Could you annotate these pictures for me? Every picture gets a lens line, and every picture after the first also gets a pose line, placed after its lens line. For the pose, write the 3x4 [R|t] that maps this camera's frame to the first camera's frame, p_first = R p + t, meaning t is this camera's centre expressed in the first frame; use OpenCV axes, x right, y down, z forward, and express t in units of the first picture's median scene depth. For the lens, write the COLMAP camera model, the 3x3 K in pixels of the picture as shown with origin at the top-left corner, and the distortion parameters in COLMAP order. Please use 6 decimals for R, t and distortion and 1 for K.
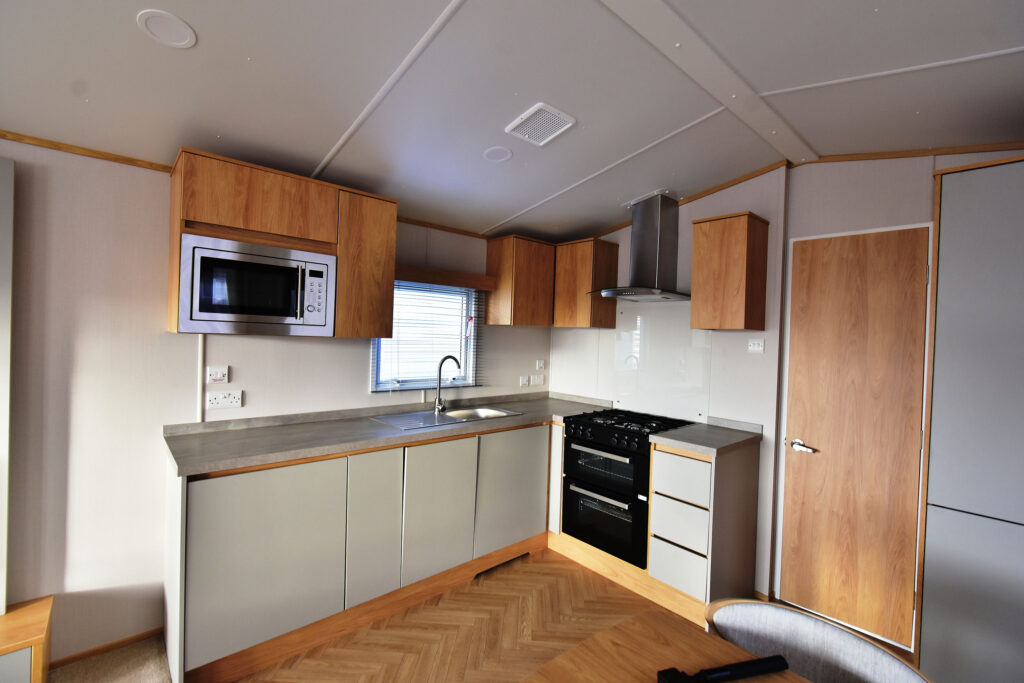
lens RADIAL K [[446.1, 0, 507.4], [0, 446.1, 338.7], [0, 0, 1]] dist [-0.004502, -0.002011]
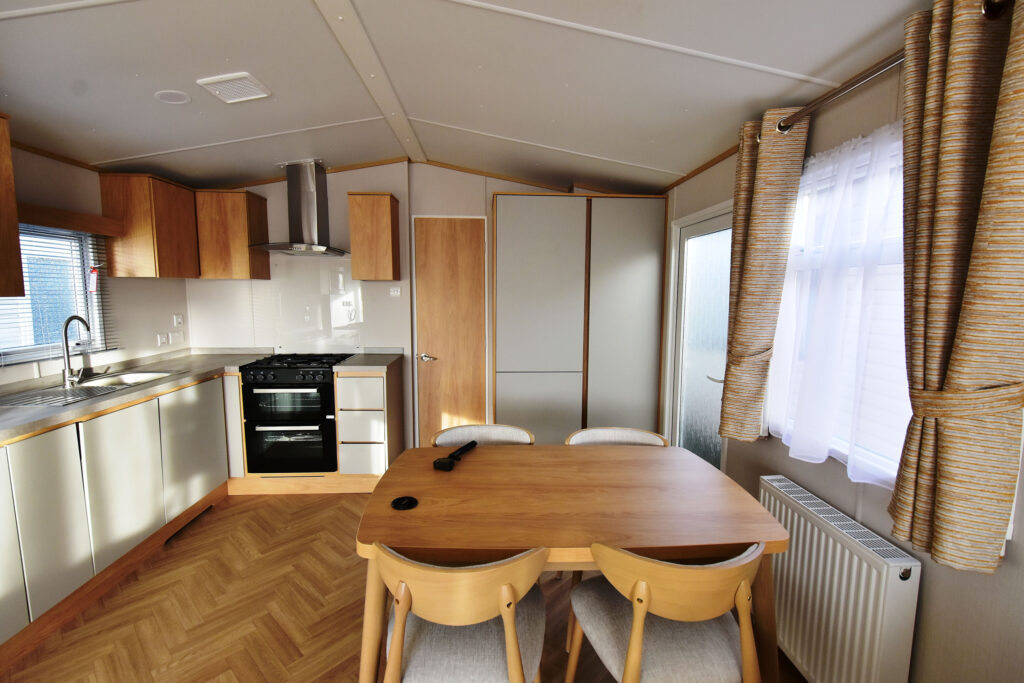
lens RADIAL K [[446.1, 0, 511.4], [0, 446.1, 339.6], [0, 0, 1]] dist [-0.004502, -0.002011]
pose [[0.627882, -0.114027, 0.769910, -0.307975], [0.022894, 0.991488, 0.128173, -0.005920], [-0.777971, -0.062851, 0.625148, -0.158772]]
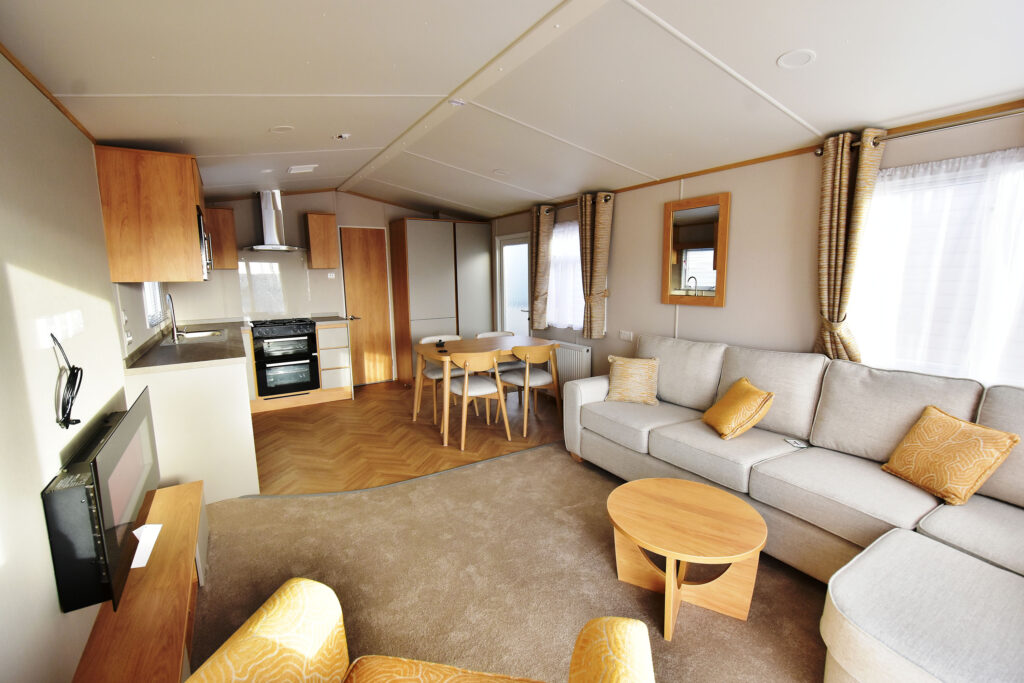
lens RADIAL K [[446.1, 0, 506.2], [0, 446.1, 338.8], [0, 0, 1]] dist [-0.004502, -0.002011]
pose [[0.179475, -0.179614, 0.967227, -1.449866], [0.029122, 0.983730, 0.177275, -0.042209], [-0.983331, -0.003649, 0.181785, -0.212077]]
